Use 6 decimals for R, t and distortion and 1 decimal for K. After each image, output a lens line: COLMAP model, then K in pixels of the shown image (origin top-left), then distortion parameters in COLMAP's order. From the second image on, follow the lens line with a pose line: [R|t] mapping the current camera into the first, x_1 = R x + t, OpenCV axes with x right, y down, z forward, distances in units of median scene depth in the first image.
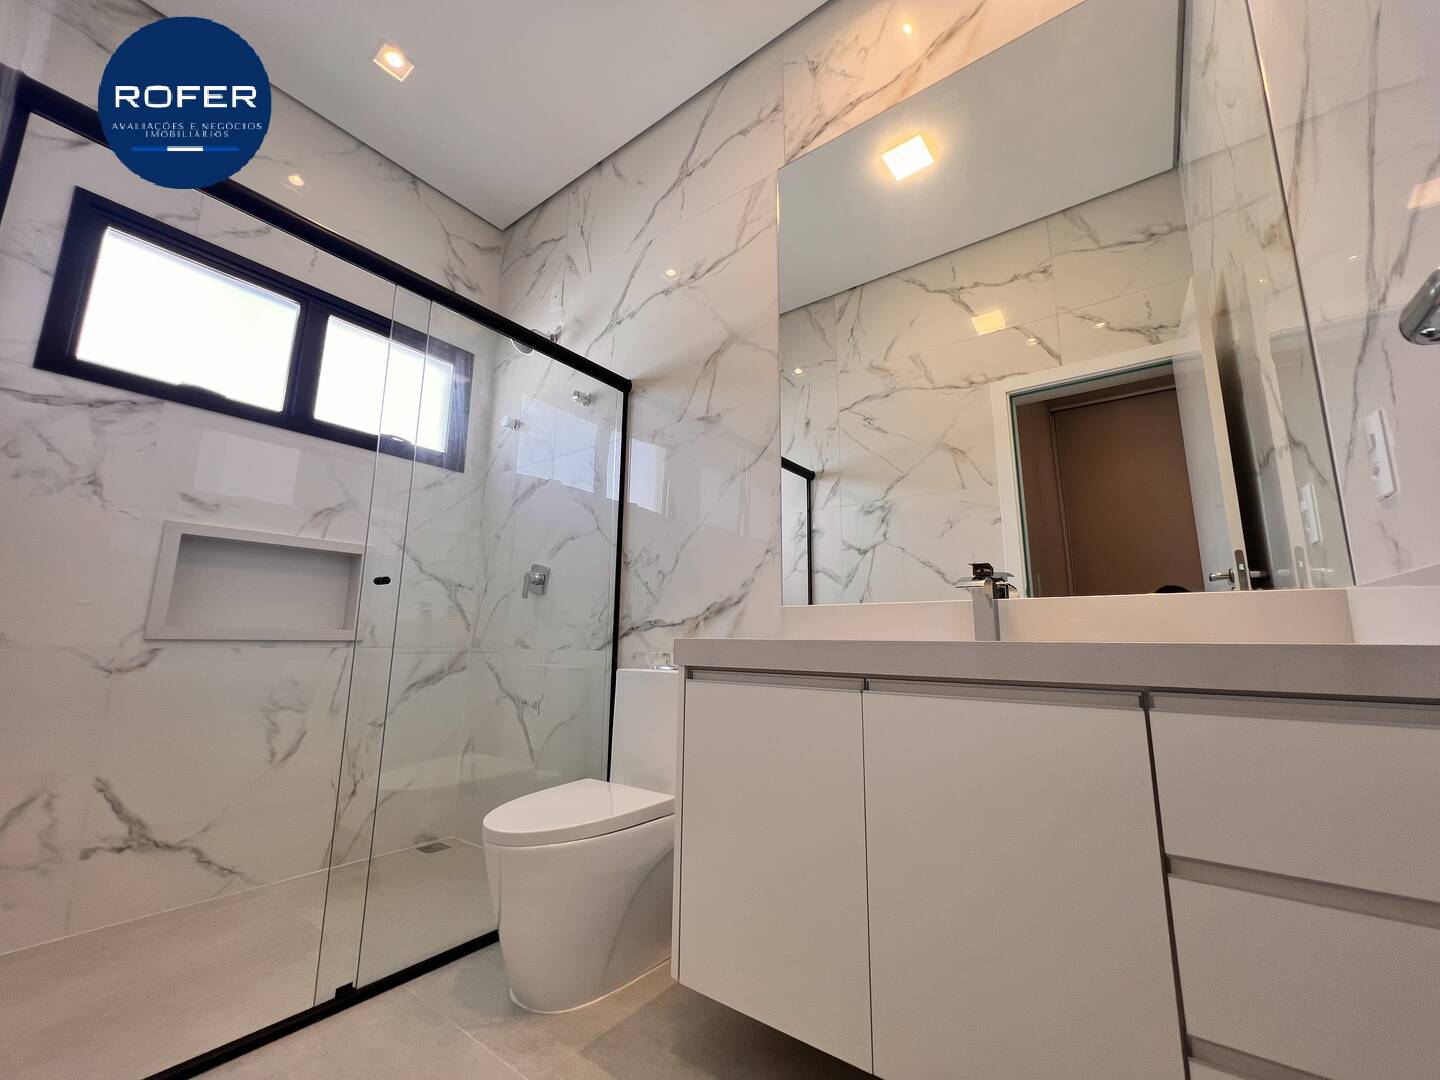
lens RADIAL K [[579.0, 0, 717.6], [0, 579.0, 538.1], [0, 0, 1]] dist [-0.000388, 0.000035]
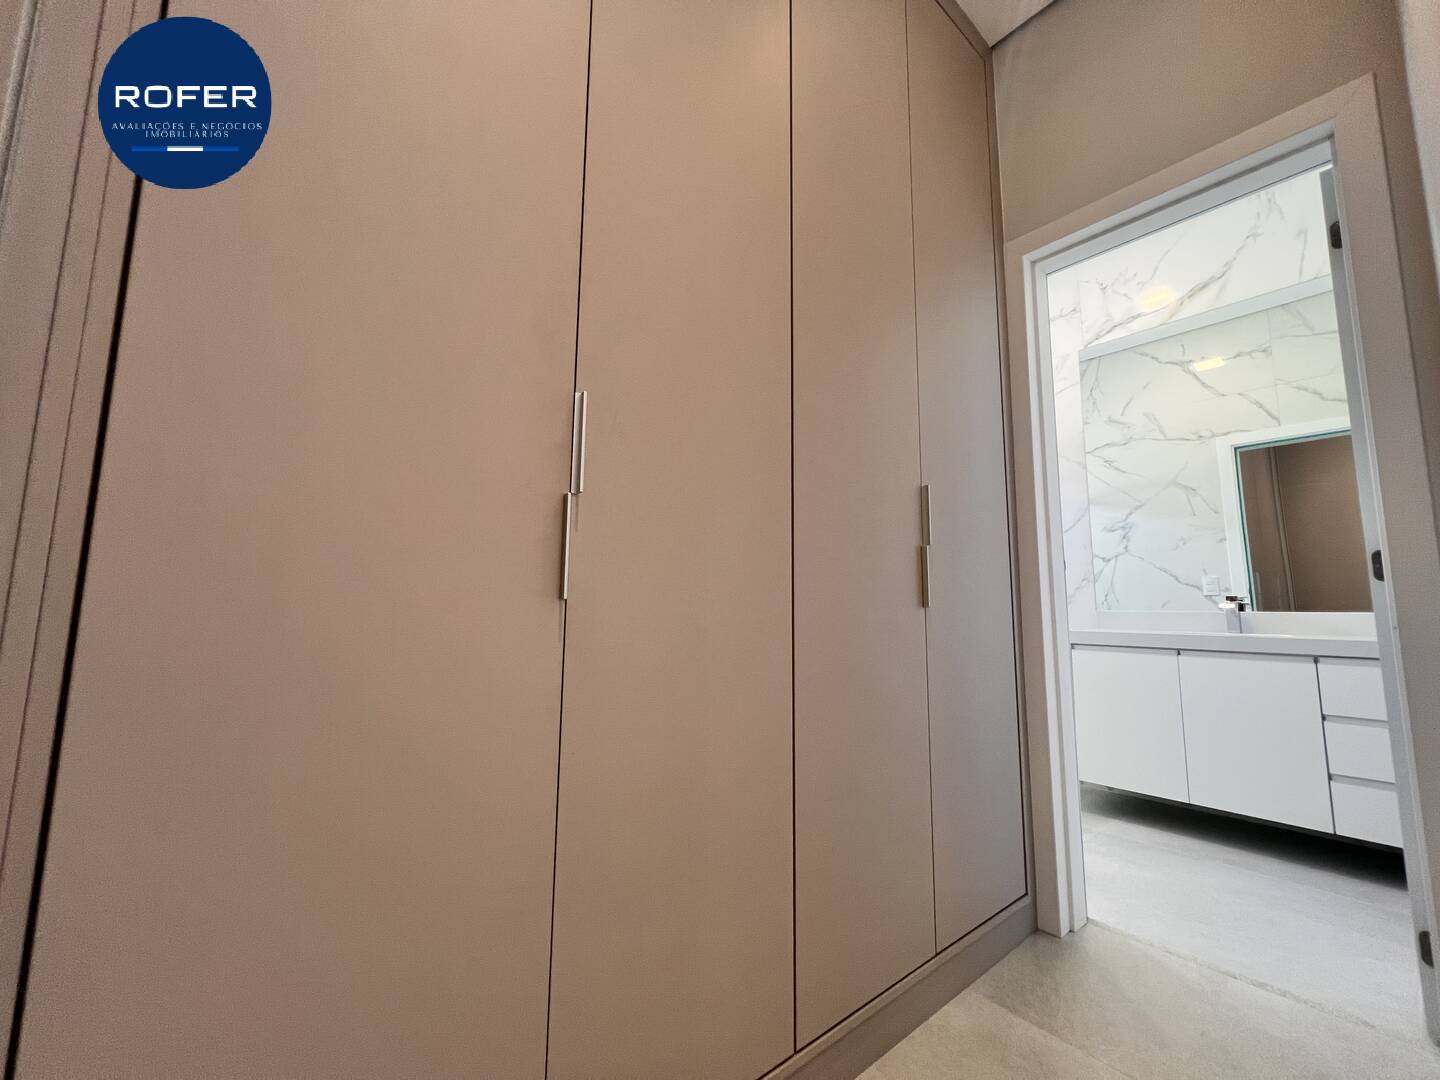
lens RADIAL K [[579.0, 0, 717.6], [0, 579.0, 538.1], [0, 0, 1]] dist [-0.000388, 0.000035]
pose [[0.972198, -0.027899, -0.232493, -0.358176], [0.039946, 0.998083, 0.047270, -0.141611], [0.230728, -0.055243, 0.971449, -0.601840]]
